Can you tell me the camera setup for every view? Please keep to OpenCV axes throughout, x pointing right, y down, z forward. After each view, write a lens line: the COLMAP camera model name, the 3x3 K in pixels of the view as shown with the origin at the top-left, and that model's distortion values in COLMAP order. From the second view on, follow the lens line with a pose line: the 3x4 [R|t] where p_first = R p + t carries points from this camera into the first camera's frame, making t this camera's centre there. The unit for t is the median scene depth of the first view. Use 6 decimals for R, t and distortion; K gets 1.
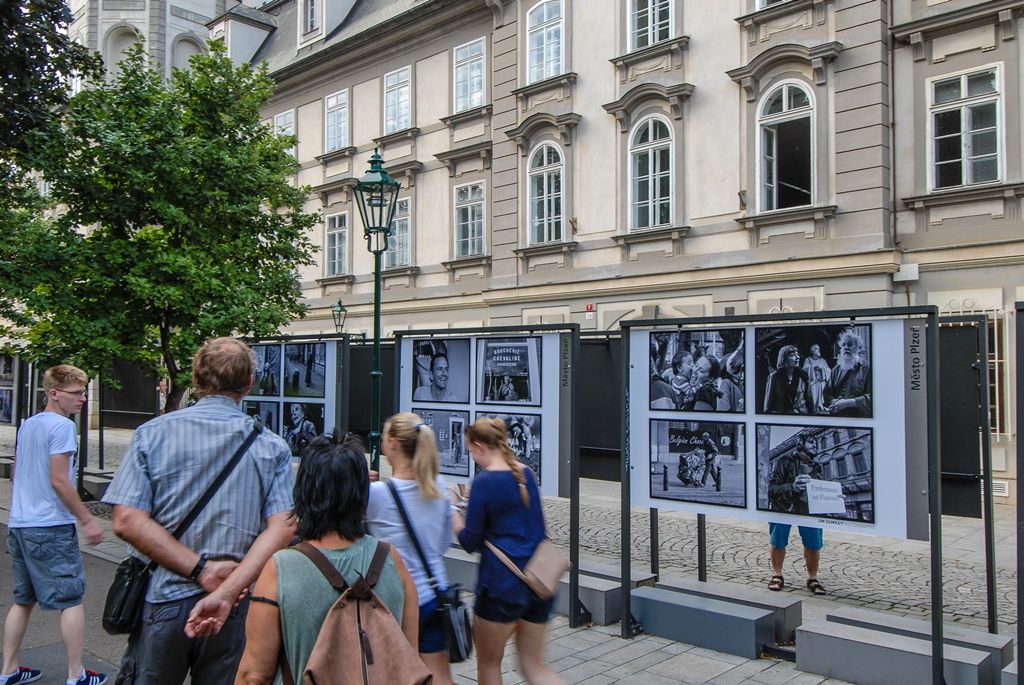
lens RADIAL K [[862.6, 0, 512.0], [0, 862.6, 342.5], [0, 0, 1]] dist [0.038015, 0.002295]
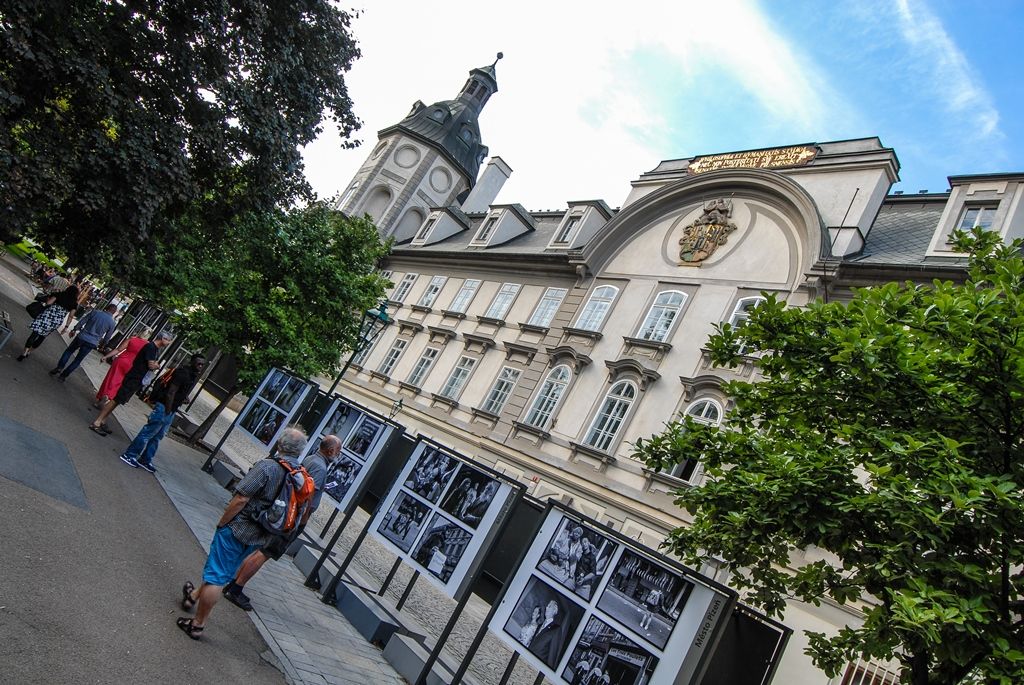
lens RADIAL K [[653.8, 0, 512.0], [0, 653.8, 342.5], [0, 0, 1]] dist [0.052854, -0.000768]
pose [[0.878534, 0.449008, -0.162999, 0.141726], [-0.474830, 0.858090, -0.195492, -0.004410], [0.052090, 0.249143, 0.967065, -0.111224]]
